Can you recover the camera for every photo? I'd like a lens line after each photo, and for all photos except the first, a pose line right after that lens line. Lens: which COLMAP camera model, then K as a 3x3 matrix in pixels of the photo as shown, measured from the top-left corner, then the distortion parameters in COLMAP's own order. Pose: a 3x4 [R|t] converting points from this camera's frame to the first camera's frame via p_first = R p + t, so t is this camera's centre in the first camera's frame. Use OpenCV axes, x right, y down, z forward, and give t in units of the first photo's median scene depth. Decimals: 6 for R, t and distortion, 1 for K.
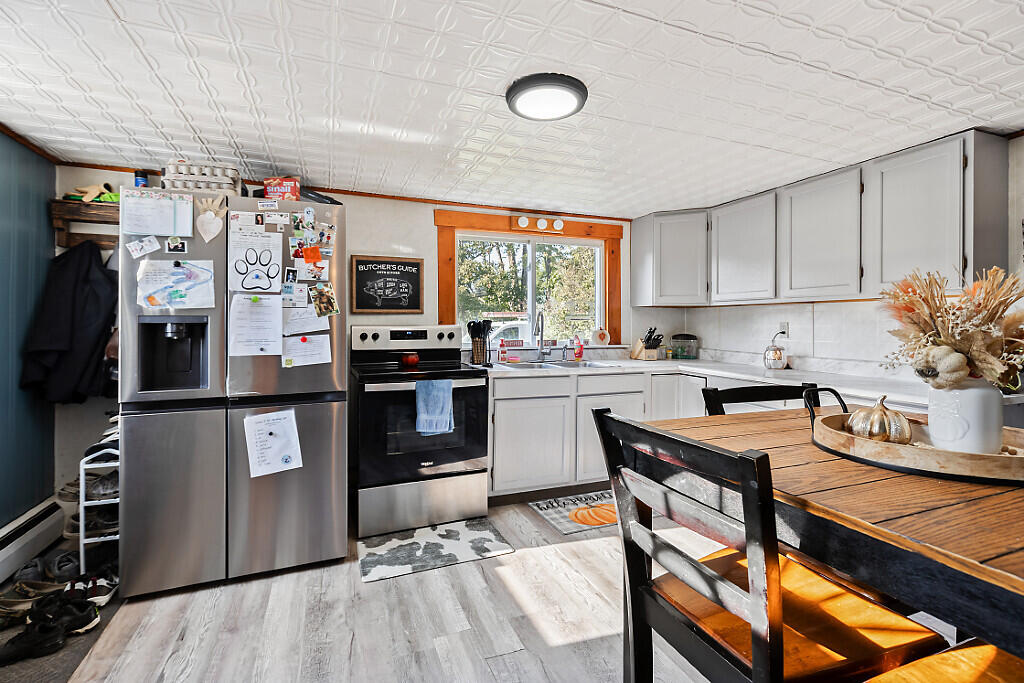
lens RADIAL K [[462.1, 0, 512.0], [0, 462.1, 341.5], [0, 0, 1]] dist [-0.001201, 0.000028]
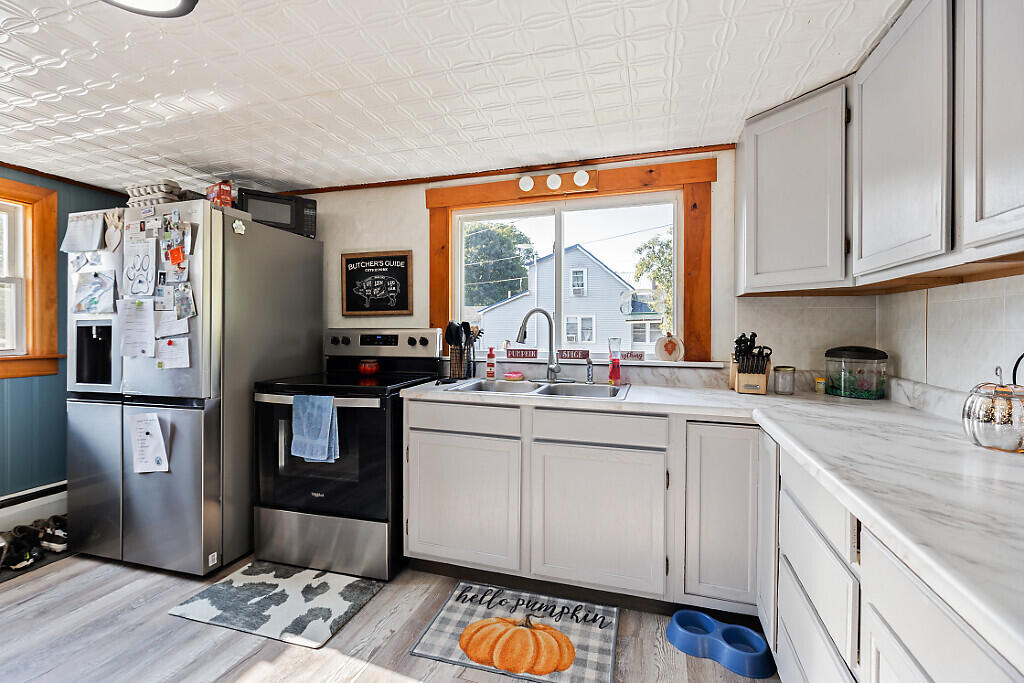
lens RADIAL K [[462.1, 0, 512.0], [0, 462.1, 341.5], [0, 0, 1]] dist [-0.001201, 0.000028]
pose [[0.775775, 0.017850, -0.630757, 0.527324], [-0.024218, 0.999706, -0.001496, -0.015860], [0.630545, 0.016436, 0.775979, 0.495729]]
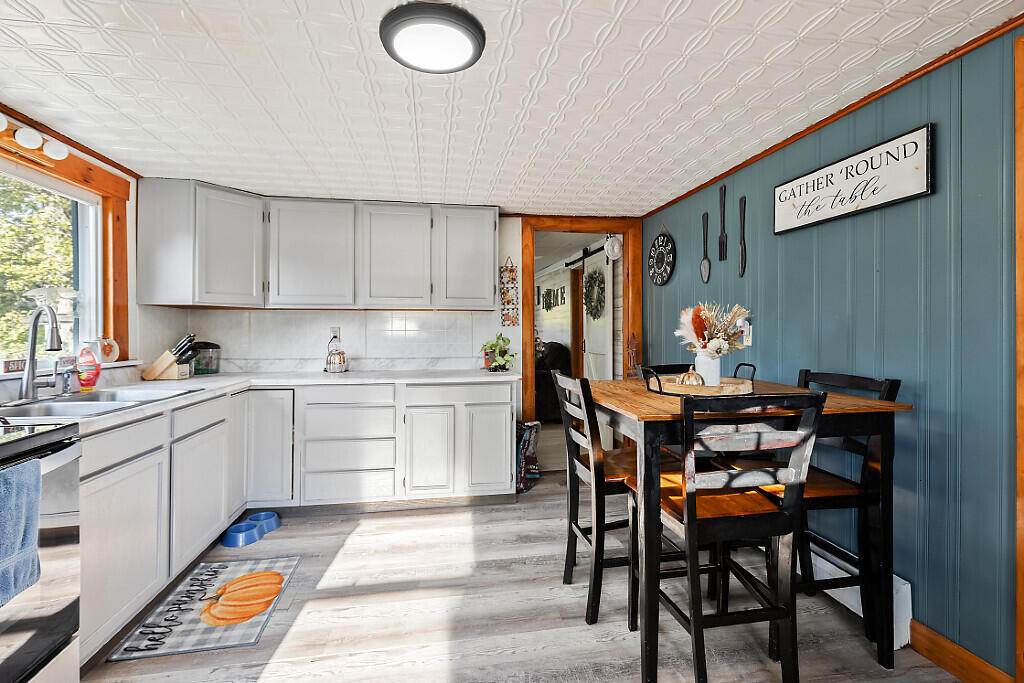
lens RADIAL K [[478.7, 0, 512.0], [0, 478.7, 341.5], [0, 0, 1]] dist [0.001647, 0.000464]
pose [[0.214848, -0.027463, 0.976261, -0.402827], [0.038404, 0.999069, 0.019653, -0.016529], [-0.975892, 0.033270, 0.215703, 0.400680]]
